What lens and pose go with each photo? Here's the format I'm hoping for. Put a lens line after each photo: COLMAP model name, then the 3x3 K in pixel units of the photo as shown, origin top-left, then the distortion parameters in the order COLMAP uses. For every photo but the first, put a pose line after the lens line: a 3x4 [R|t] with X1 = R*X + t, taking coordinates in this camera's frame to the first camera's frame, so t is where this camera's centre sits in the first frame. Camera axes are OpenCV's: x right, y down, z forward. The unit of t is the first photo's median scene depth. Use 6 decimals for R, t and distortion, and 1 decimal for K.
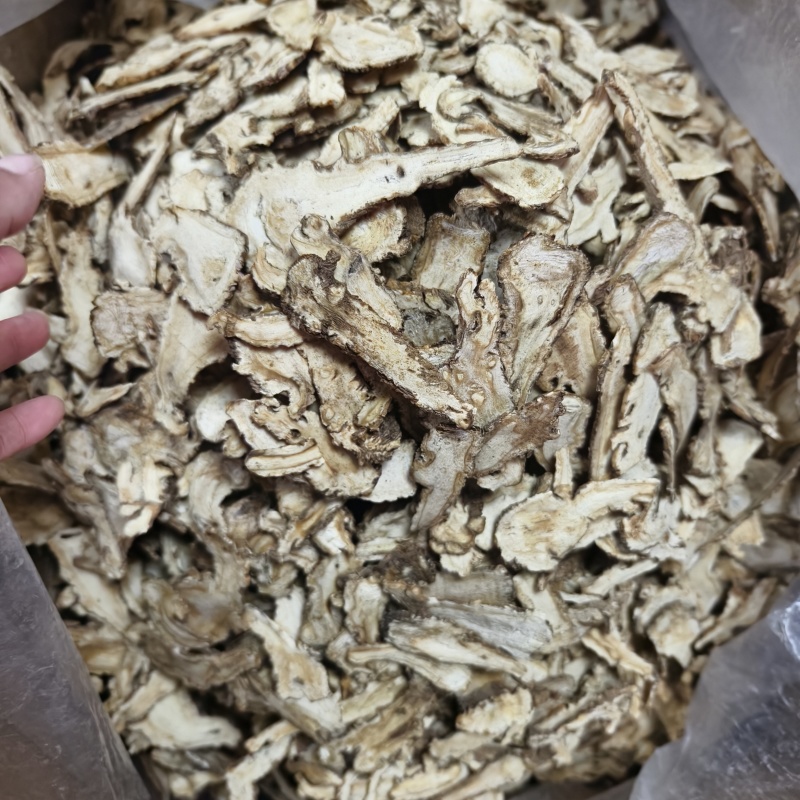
lens RADIAL K [[873.9, 0, 383.8], [0, 873.9, 400.7], [0, 0, 1]] dist [-0.021774, -0.026098]
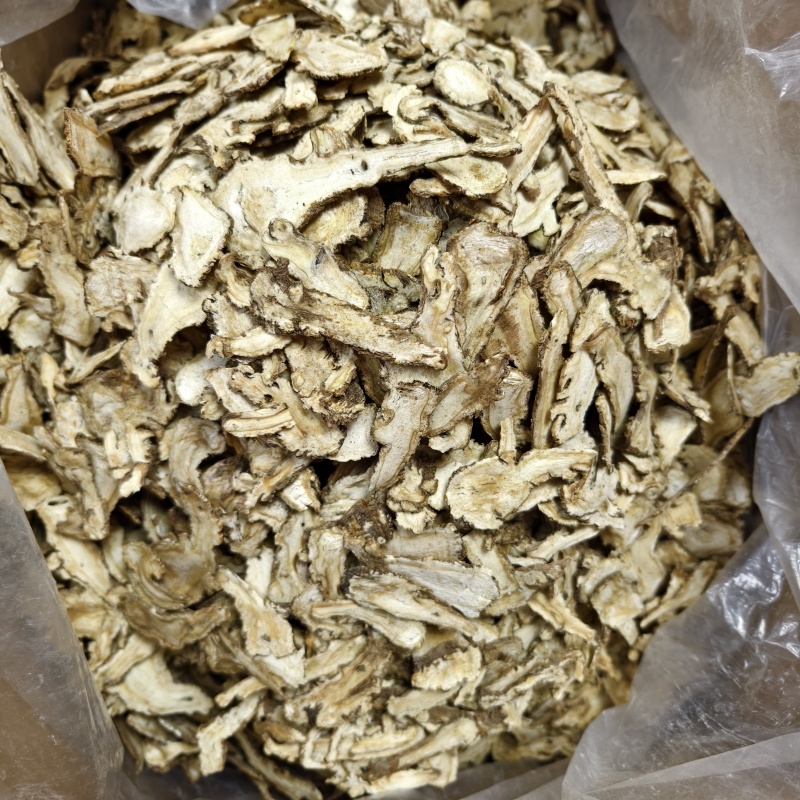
lens RADIAL K [[873.9, 0, 383.8], [0, 873.9, 400.7], [0, 0, 1]] dist [-0.021774, -0.026098]
pose [[0.999730, 0.016188, 0.016693, 0.026466], [-0.015426, 0.998879, -0.044761, 0.078566], [-0.017399, 0.044491, 0.998858, -0.100313]]
